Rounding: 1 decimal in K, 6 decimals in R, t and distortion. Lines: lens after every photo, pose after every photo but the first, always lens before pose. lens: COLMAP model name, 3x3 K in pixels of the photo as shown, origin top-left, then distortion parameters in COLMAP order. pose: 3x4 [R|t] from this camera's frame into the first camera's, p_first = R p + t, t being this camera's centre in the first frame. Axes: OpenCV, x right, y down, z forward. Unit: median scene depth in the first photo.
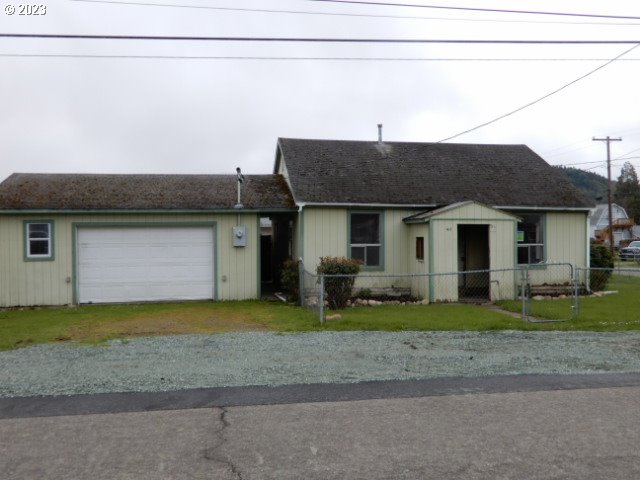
lens RADIAL K [[456.1, 0, 324.5], [0, 456.1, 240.7], [0, 0, 1]] dist [0.013469, -0.005977]
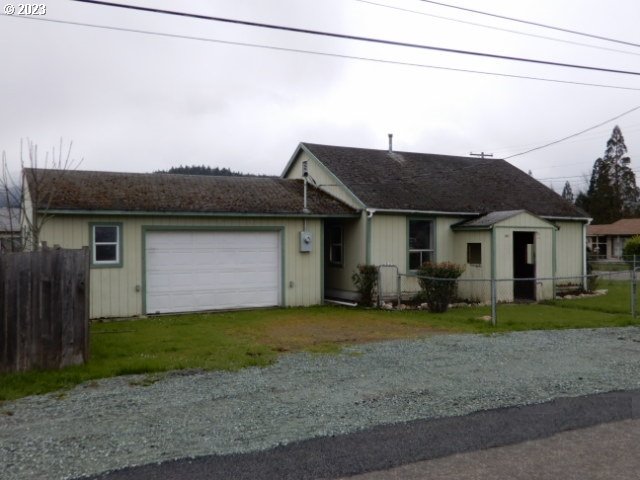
lens RADIAL K [[456.1, 0, 320.0], [0, 456.1, 241.5], [0, 0, 1]] dist [0.013469, -0.005977]
pose [[0.975021, 0.004892, 0.222057, -0.390197], [-0.003174, 0.999962, -0.008093, -0.001539], [-0.222088, 0.007186, 0.975000, 0.031283]]
